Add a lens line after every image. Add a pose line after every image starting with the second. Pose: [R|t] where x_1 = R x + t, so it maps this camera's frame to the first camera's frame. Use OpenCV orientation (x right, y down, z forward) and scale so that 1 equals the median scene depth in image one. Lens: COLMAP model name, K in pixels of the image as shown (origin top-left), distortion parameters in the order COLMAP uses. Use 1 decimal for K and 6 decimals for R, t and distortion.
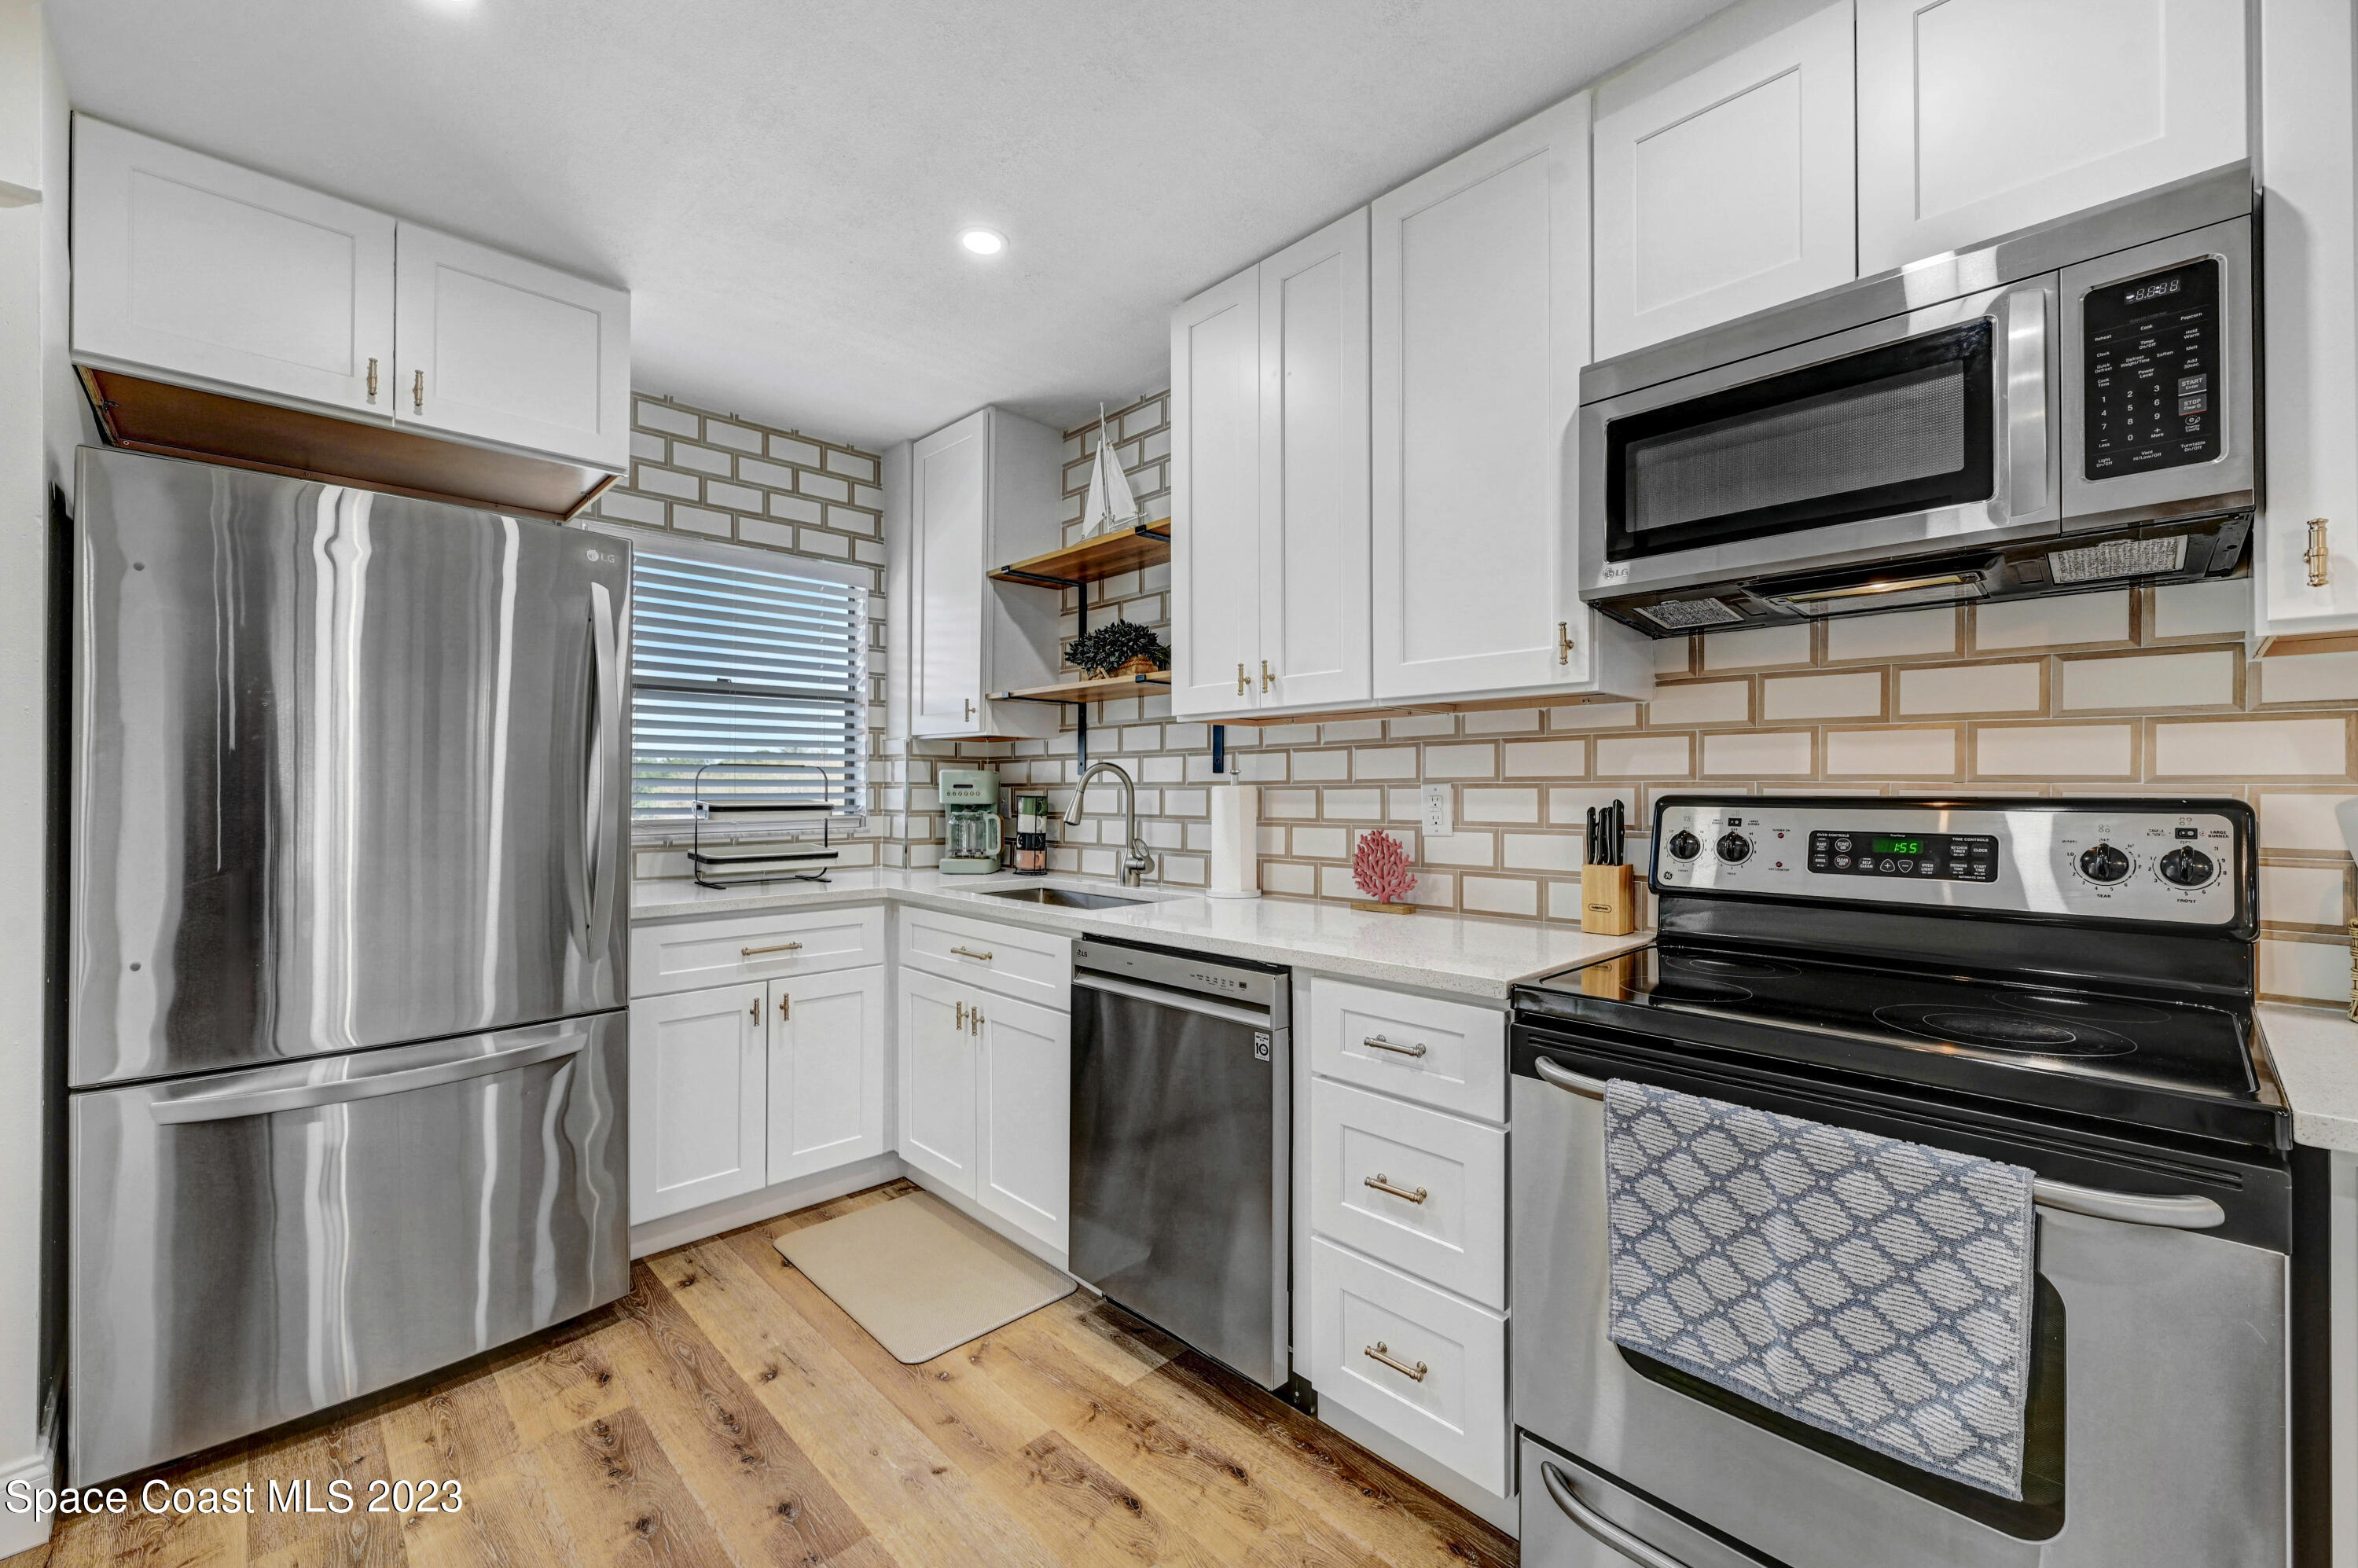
lens RADIAL K [[969.2, 0, 1179.0], [0, 969.2, 784.0], [0, 0, 1]] dist [-0.001713, -0.000230]
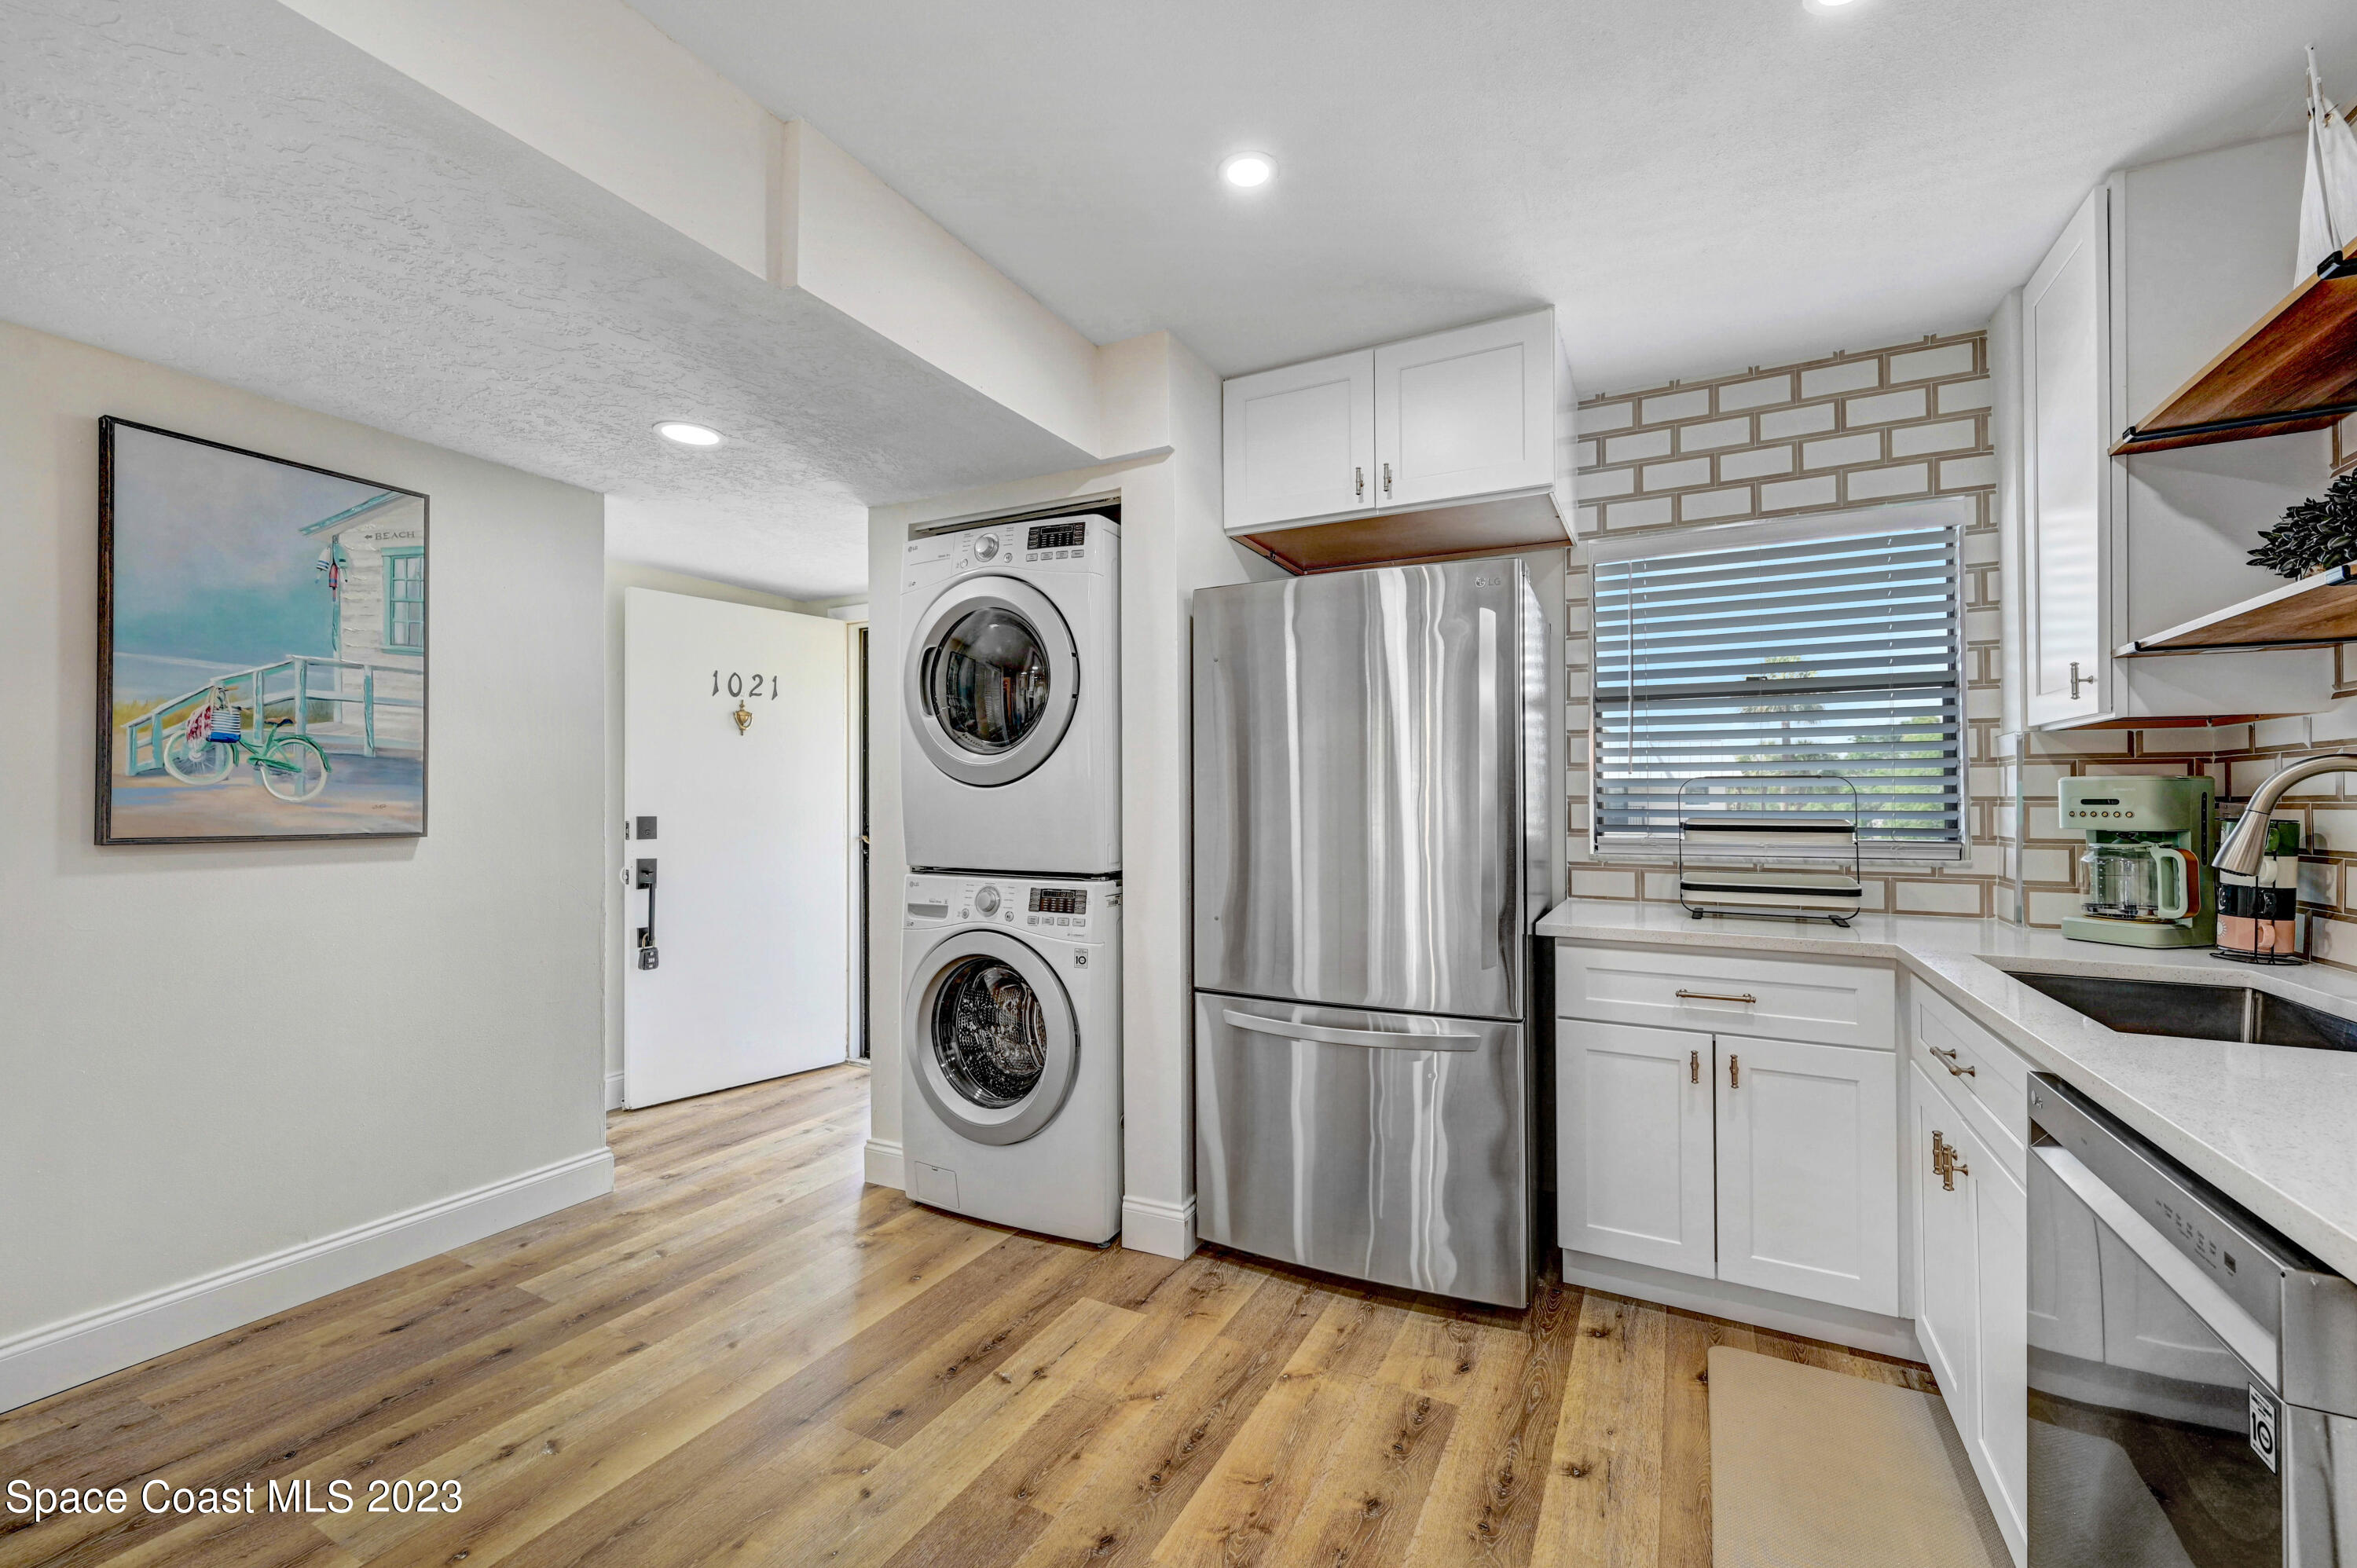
lens RADIAL K [[977.2, 0, 1190.2], [0, 977.2, 795.5], [0, 0, 1]] dist [-0.007592, -0.000078]
pose [[0.278871, -0.007226, -0.960301, 0.226734], [0.000964, 0.999973, -0.007244, 0.002103], [0.960328, 0.001095, 0.278871, 0.284624]]
